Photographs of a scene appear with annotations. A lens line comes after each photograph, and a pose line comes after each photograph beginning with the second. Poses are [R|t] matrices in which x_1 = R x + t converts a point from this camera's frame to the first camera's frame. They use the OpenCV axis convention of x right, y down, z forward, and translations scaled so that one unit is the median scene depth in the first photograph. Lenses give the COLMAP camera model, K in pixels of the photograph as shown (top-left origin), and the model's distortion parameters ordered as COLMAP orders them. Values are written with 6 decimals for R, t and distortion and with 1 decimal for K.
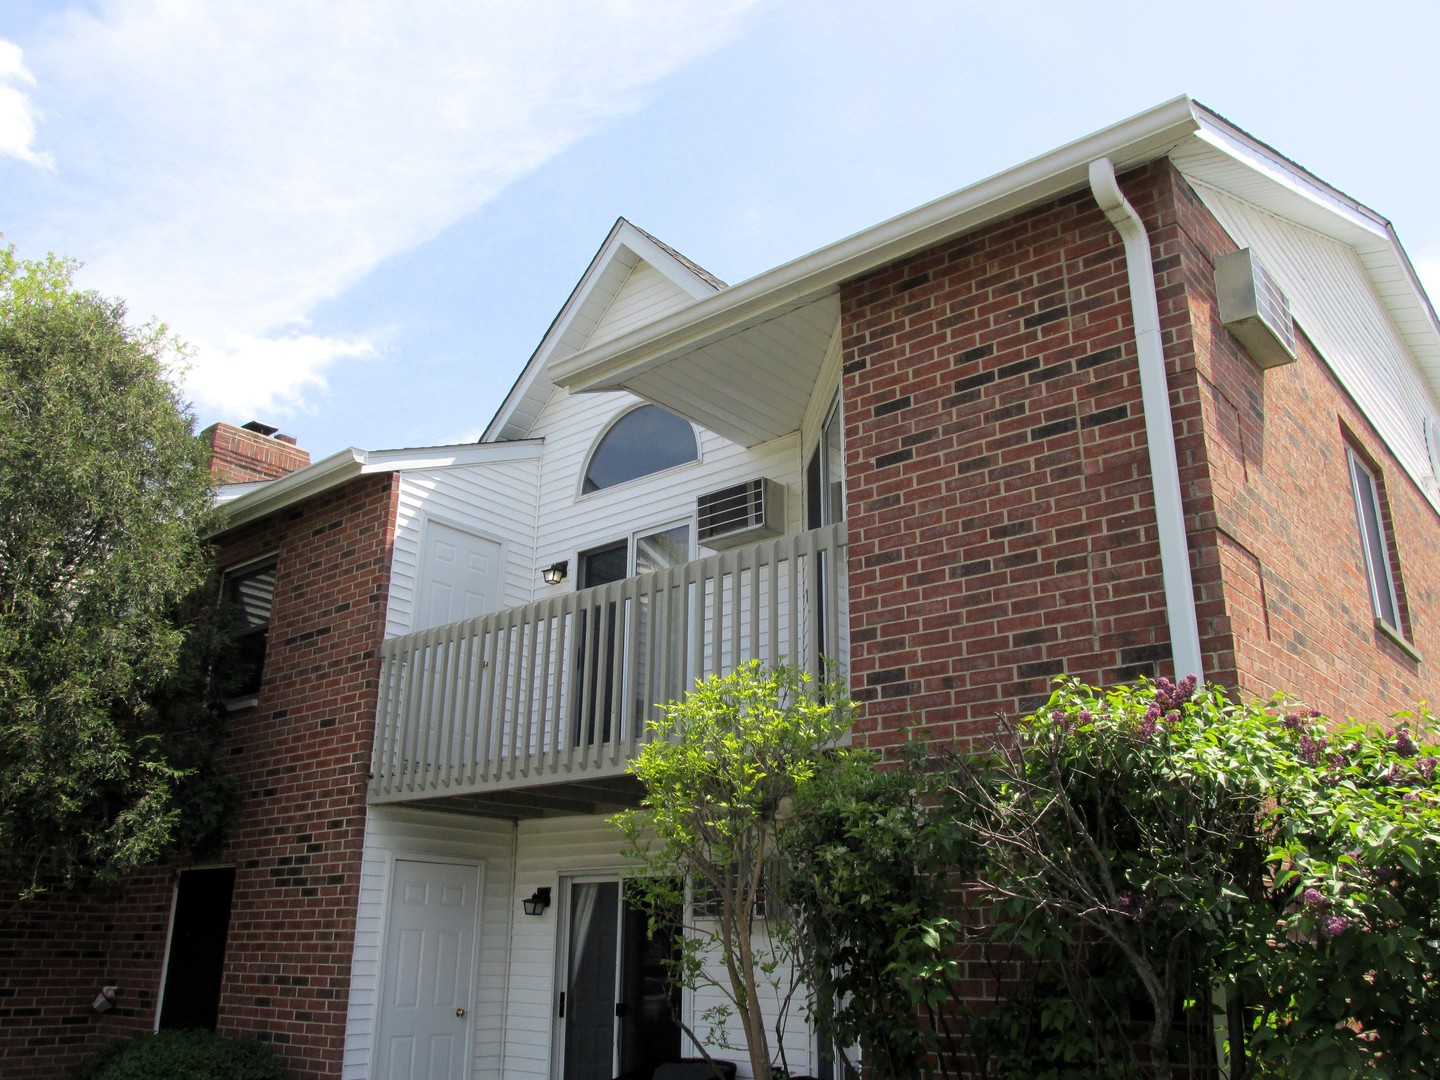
lens RADIAL K [[1210.9, 0, 722.4], [0, 1210.9, 537.9], [0, 0, 1]] dist [-0.013981, 0.014325]
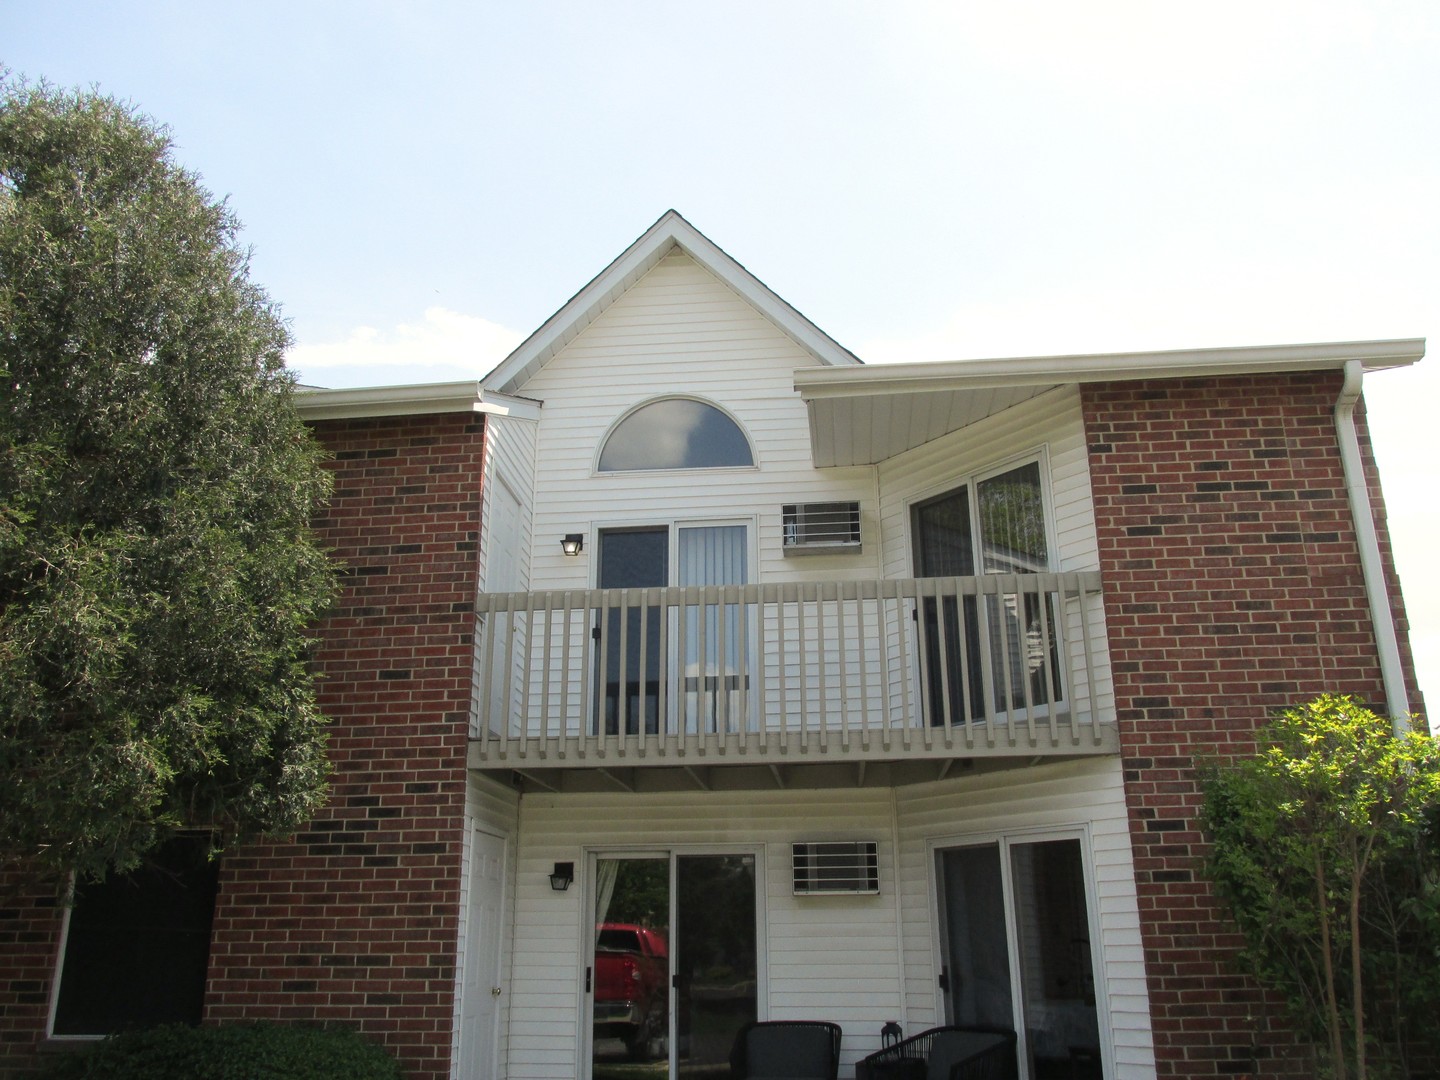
lens RADIAL K [[1210.9, 0, 723.9], [0, 1210.9, 543.4], [0, 0, 1]] dist [-0.013981, 0.014325]
pose [[0.822960, 0.166047, 0.543291, -0.947723], [-0.171521, 0.984326, -0.041028, 0.078178], [-0.541588, -0.059421, 0.838541, 0.180314]]
